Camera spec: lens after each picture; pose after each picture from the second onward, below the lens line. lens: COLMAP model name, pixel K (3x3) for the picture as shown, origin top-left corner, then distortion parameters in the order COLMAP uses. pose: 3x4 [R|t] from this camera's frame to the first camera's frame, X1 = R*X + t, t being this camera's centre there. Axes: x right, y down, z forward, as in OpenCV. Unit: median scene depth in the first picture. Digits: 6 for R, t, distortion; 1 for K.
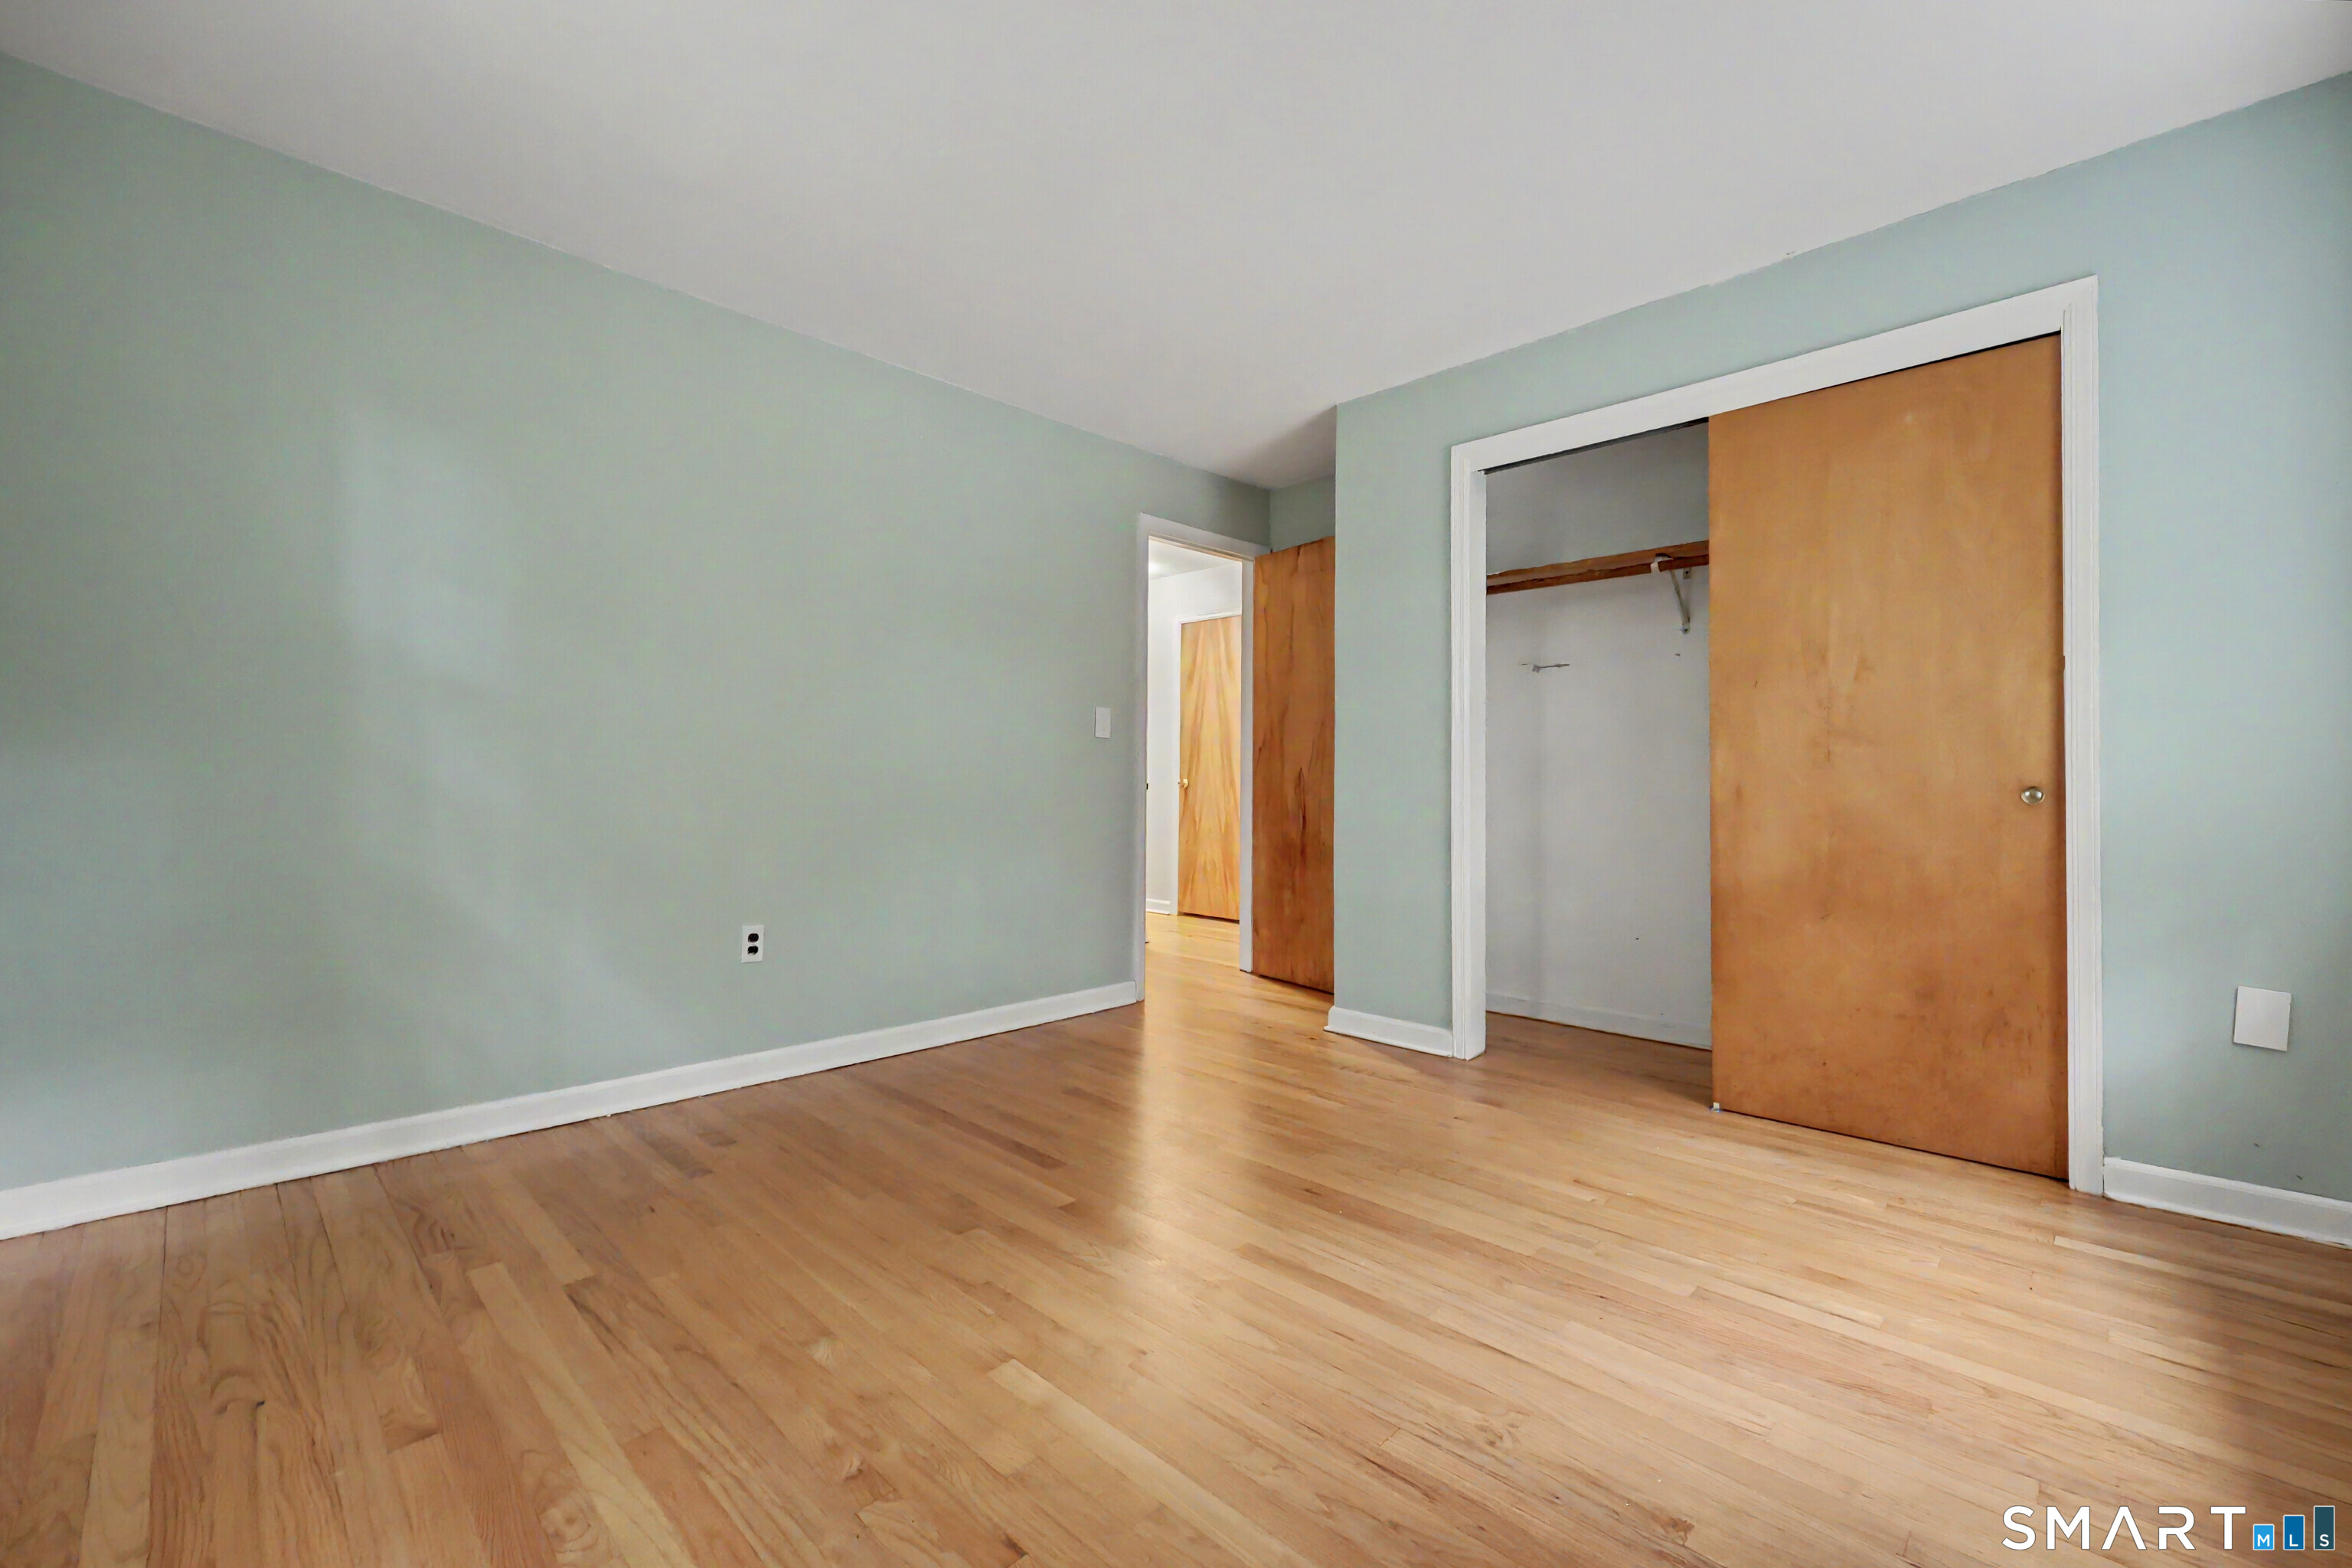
lens RADIAL K [[955.5, 0, 1186.8], [0, 955.5, 770.1], [0, 0, 1]] dist [-0.001315, -0.000409]
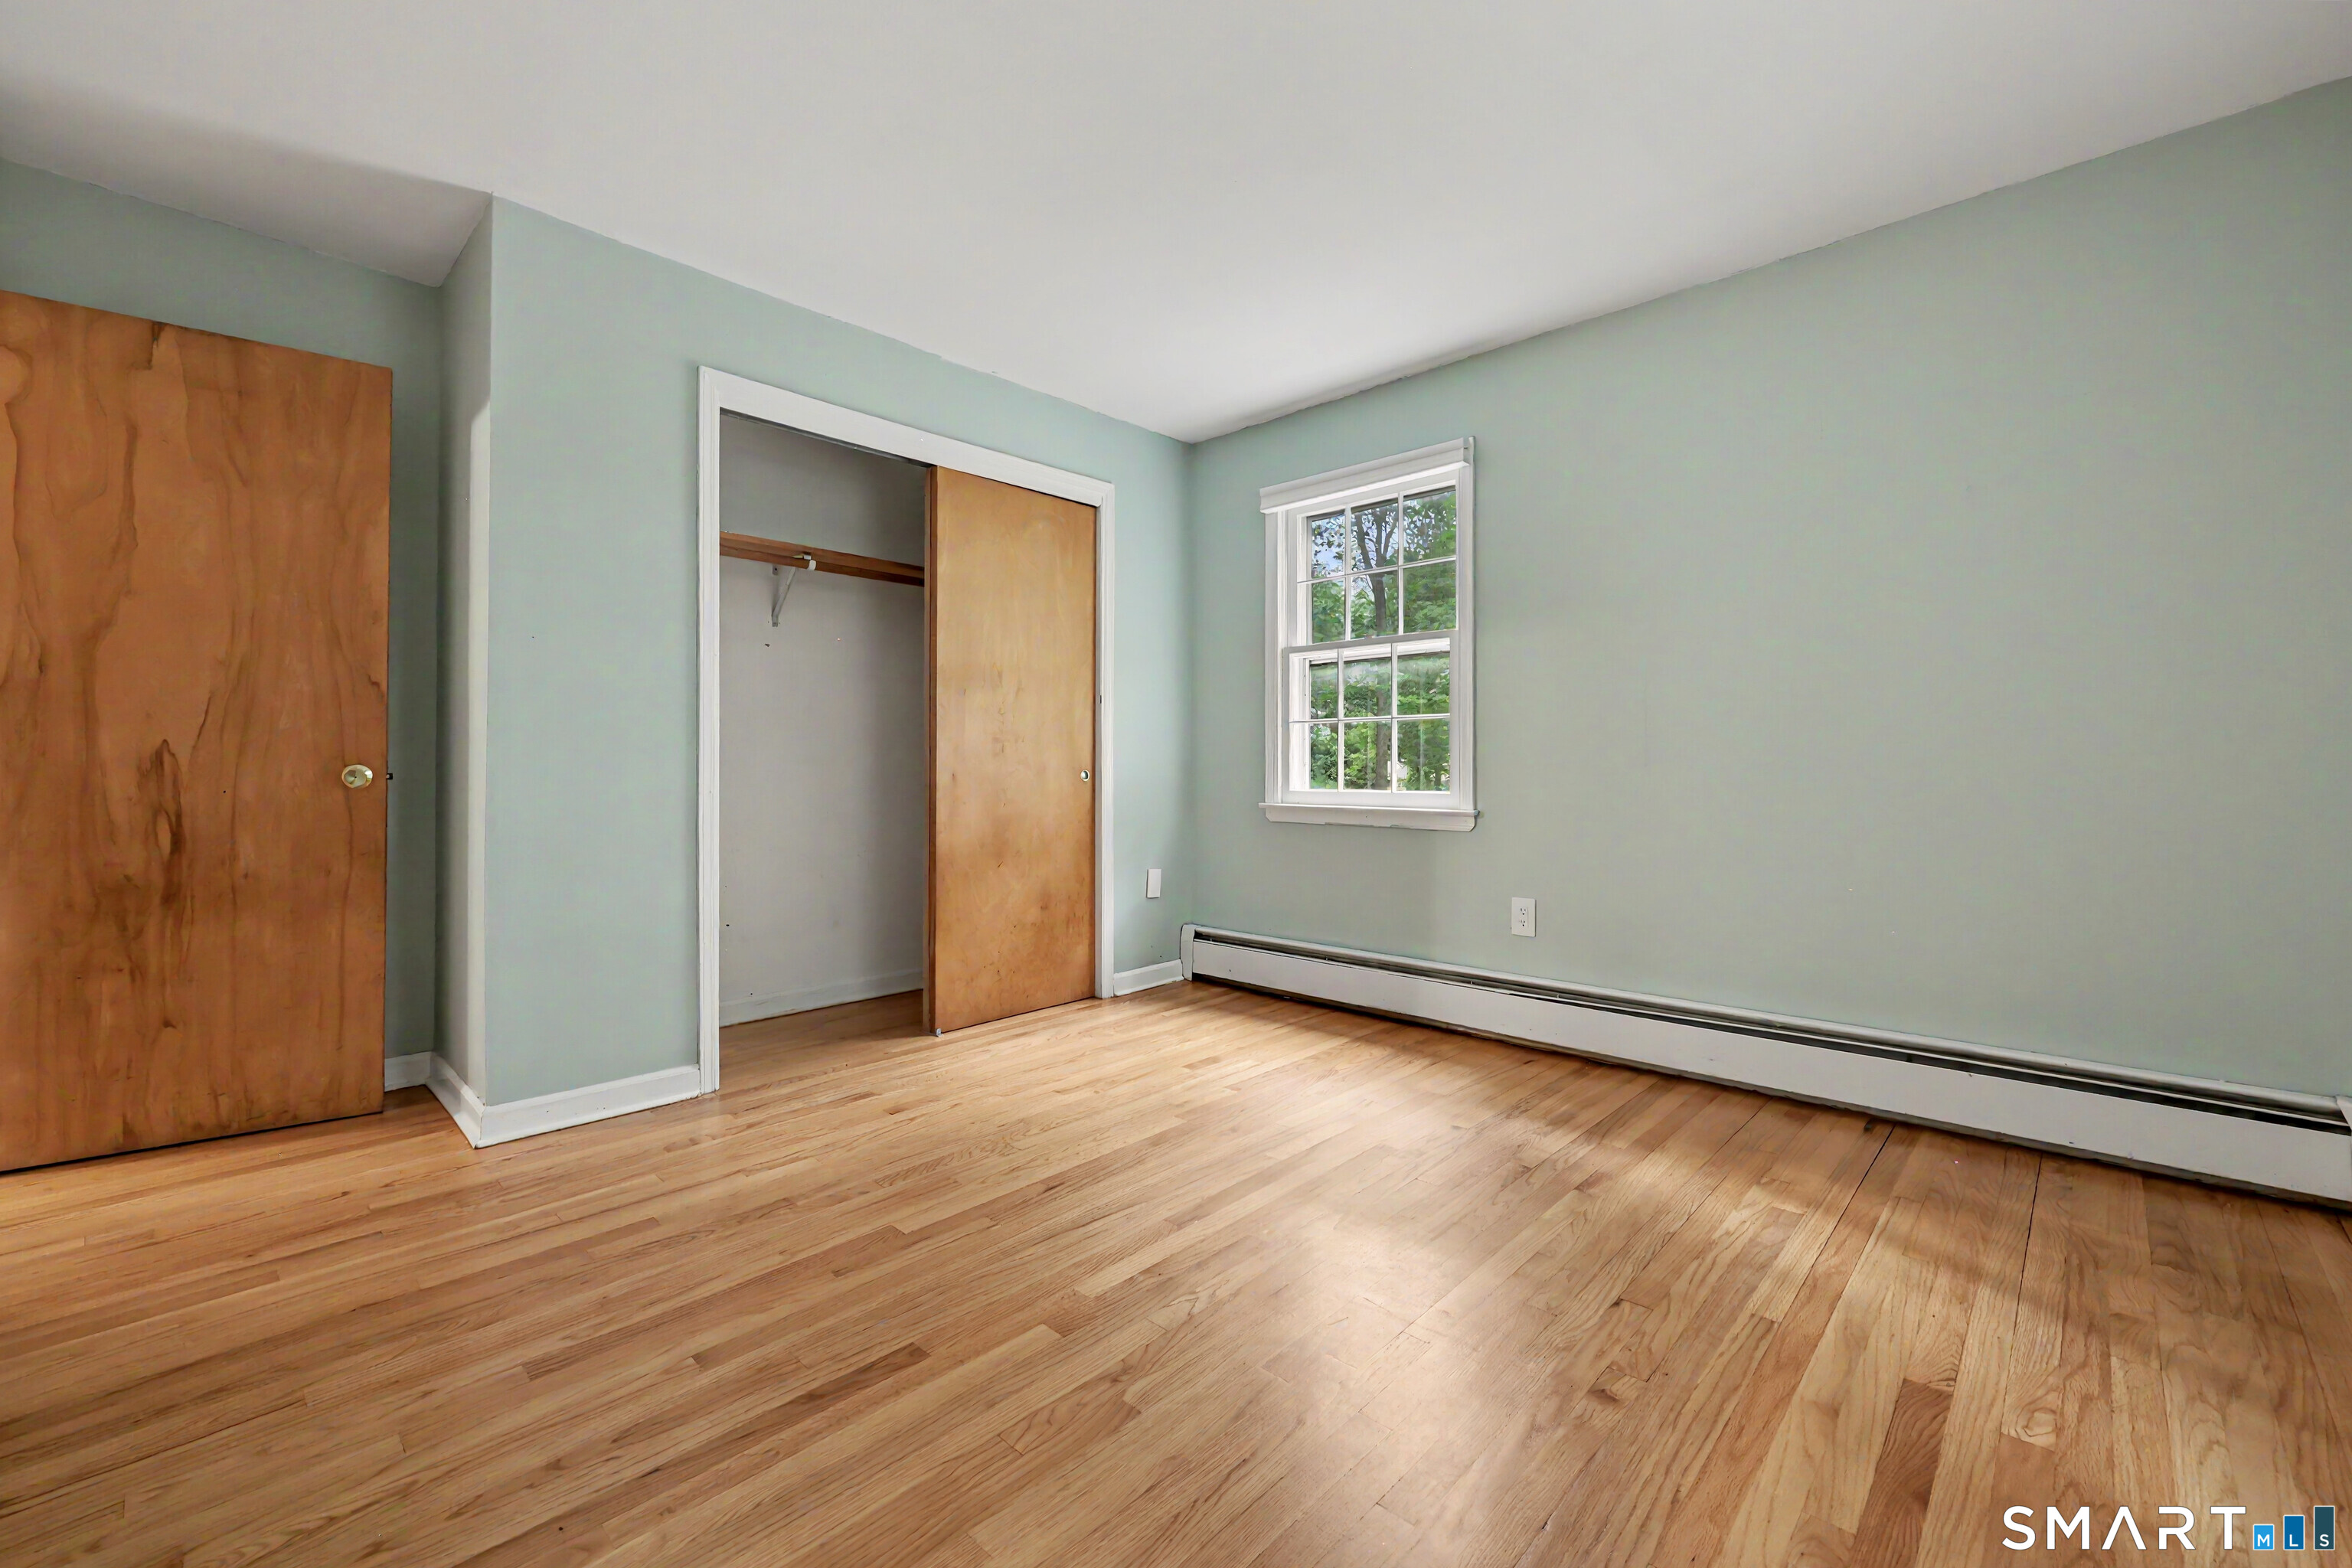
lens RADIAL K [[955.5, 0, 1178.1], [0, 955.5, 769.4], [0, 0, 1]] dist [-0.001315, -0.000409]
pose [[-0.000309, -0.003831, 0.999993, -0.778903], [-0.014086, 0.999893, 0.003826, 0.005906], [-0.999901, -0.014085, -0.000363, 0.806898]]
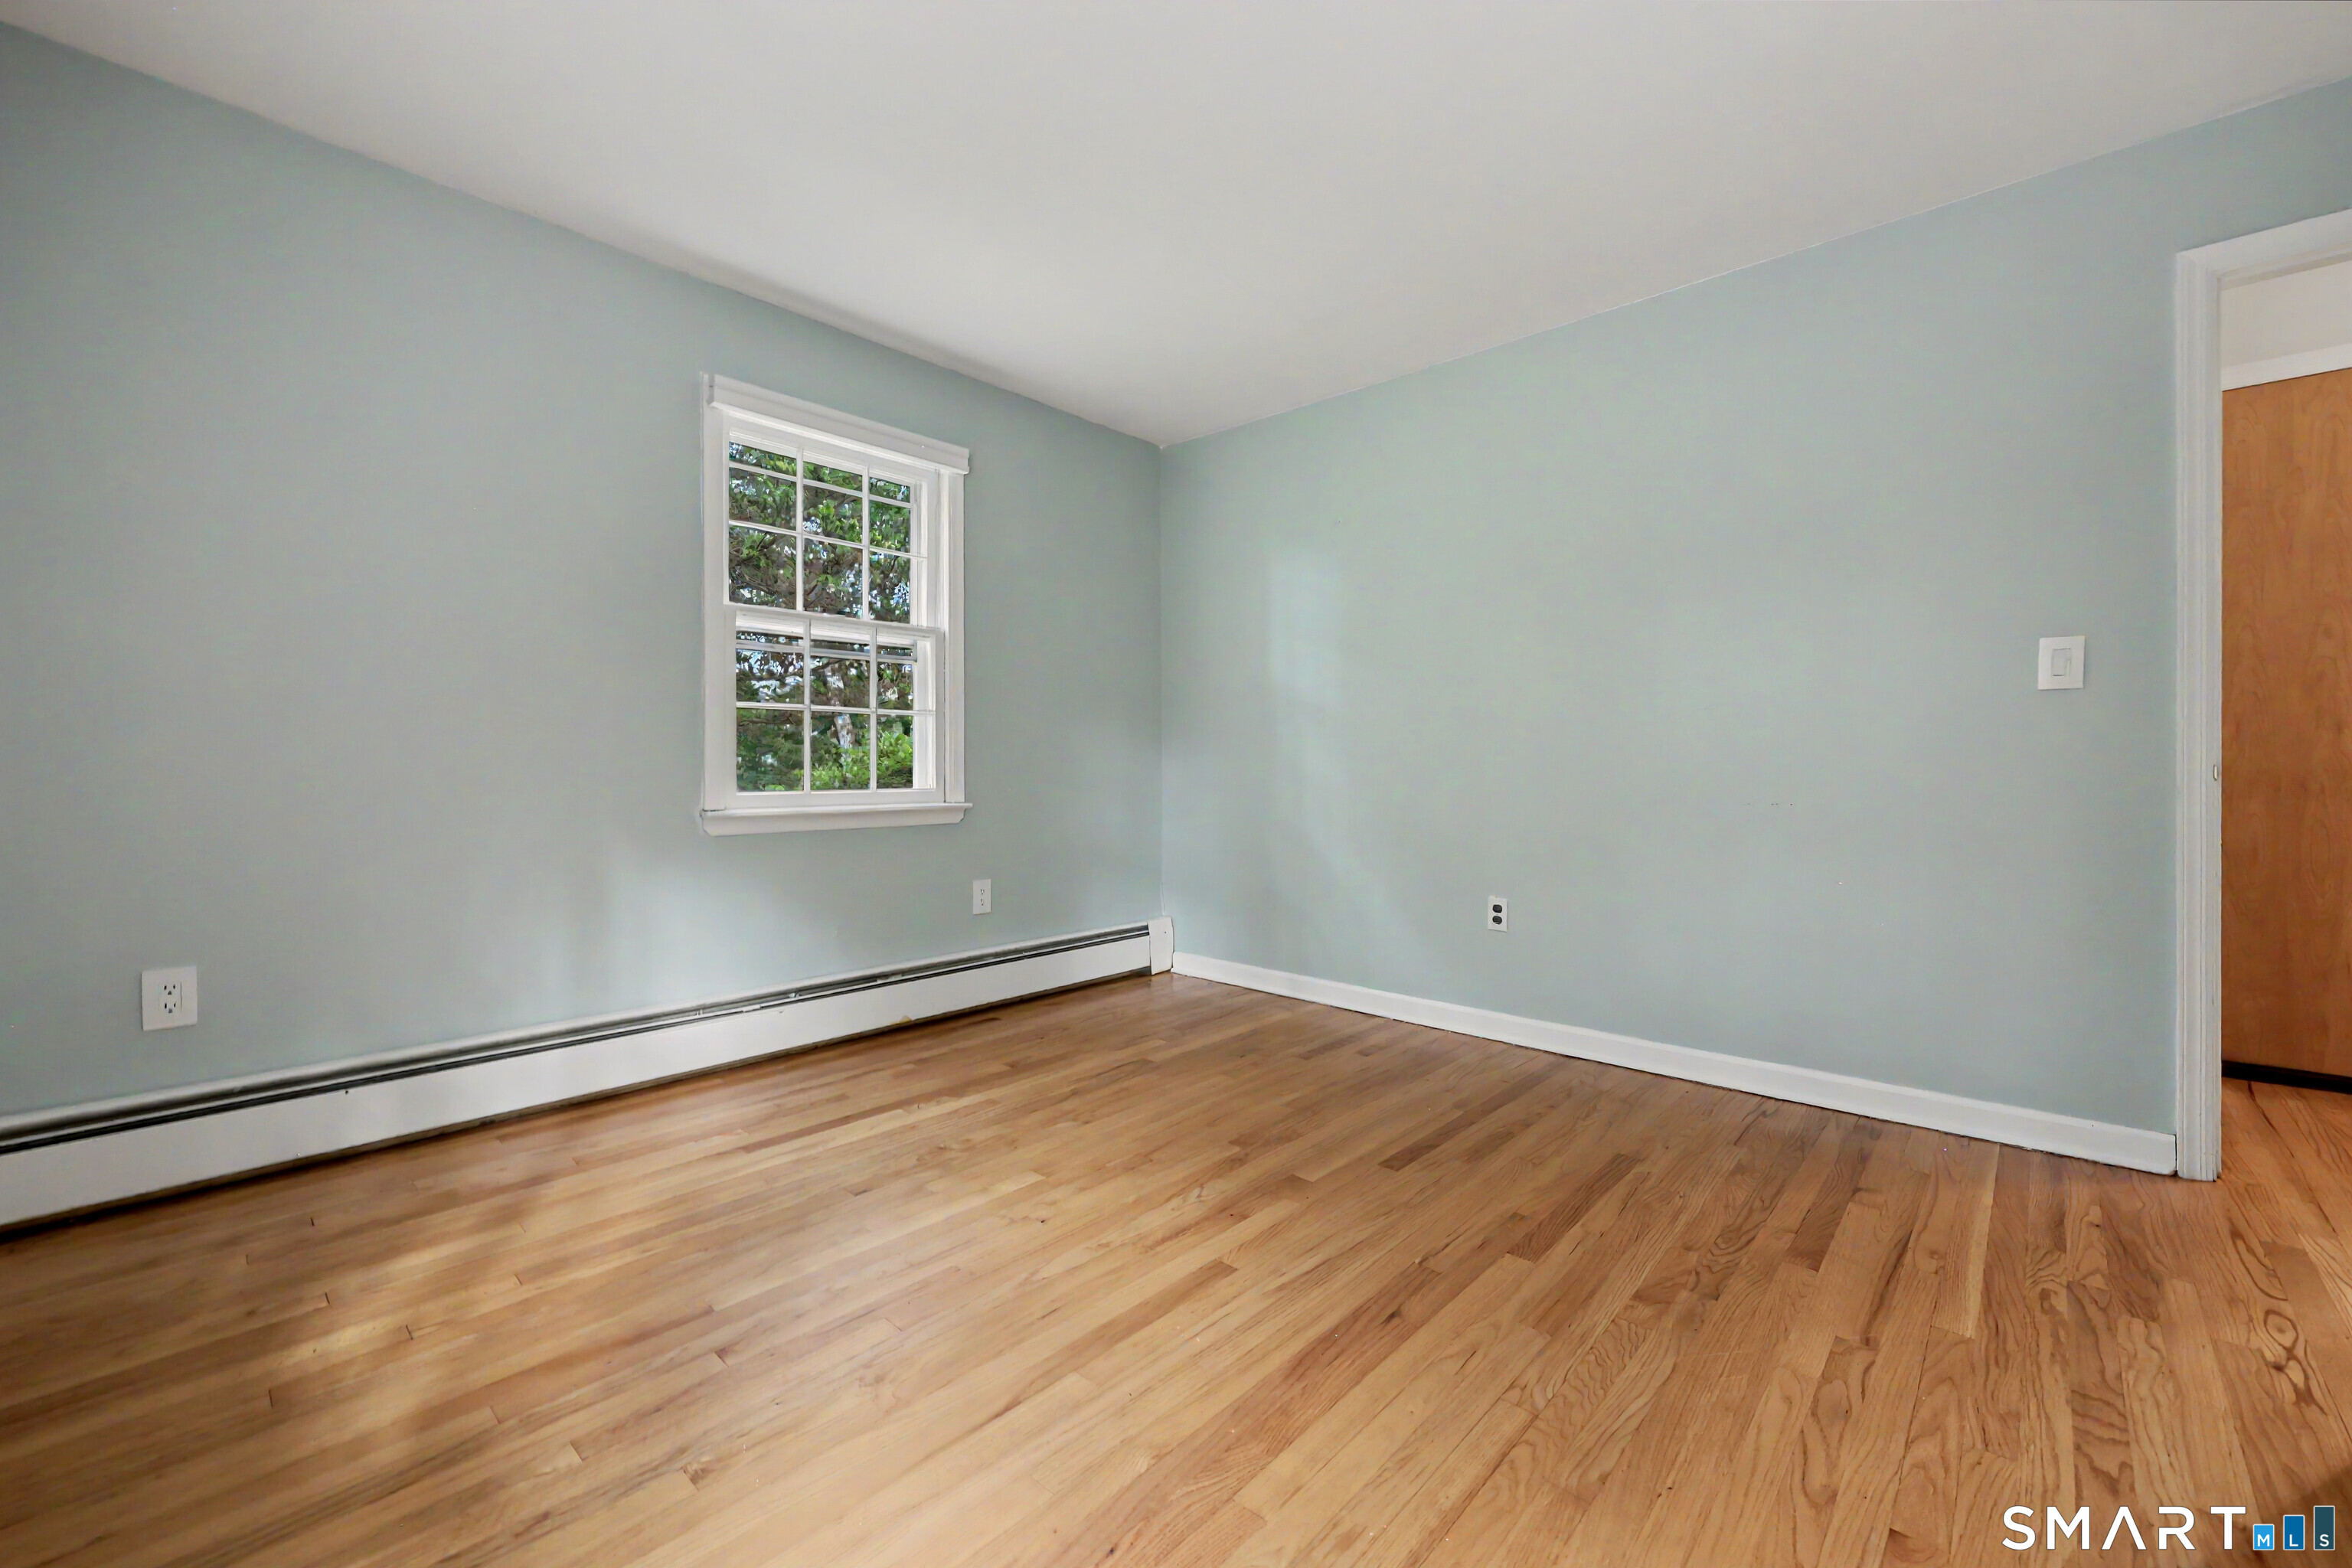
lens RADIAL K [[955.5, 0, 1196.9], [0, 955.5, 780.0], [0, 0, 1]] dist [-0.001315, -0.000409]
pose [[0.043189, 0.008446, -0.999031, 0.789453], [0.015038, 0.999845, 0.009103, 0.014341], [0.998954, -0.015417, 0.043056, 0.754325]]
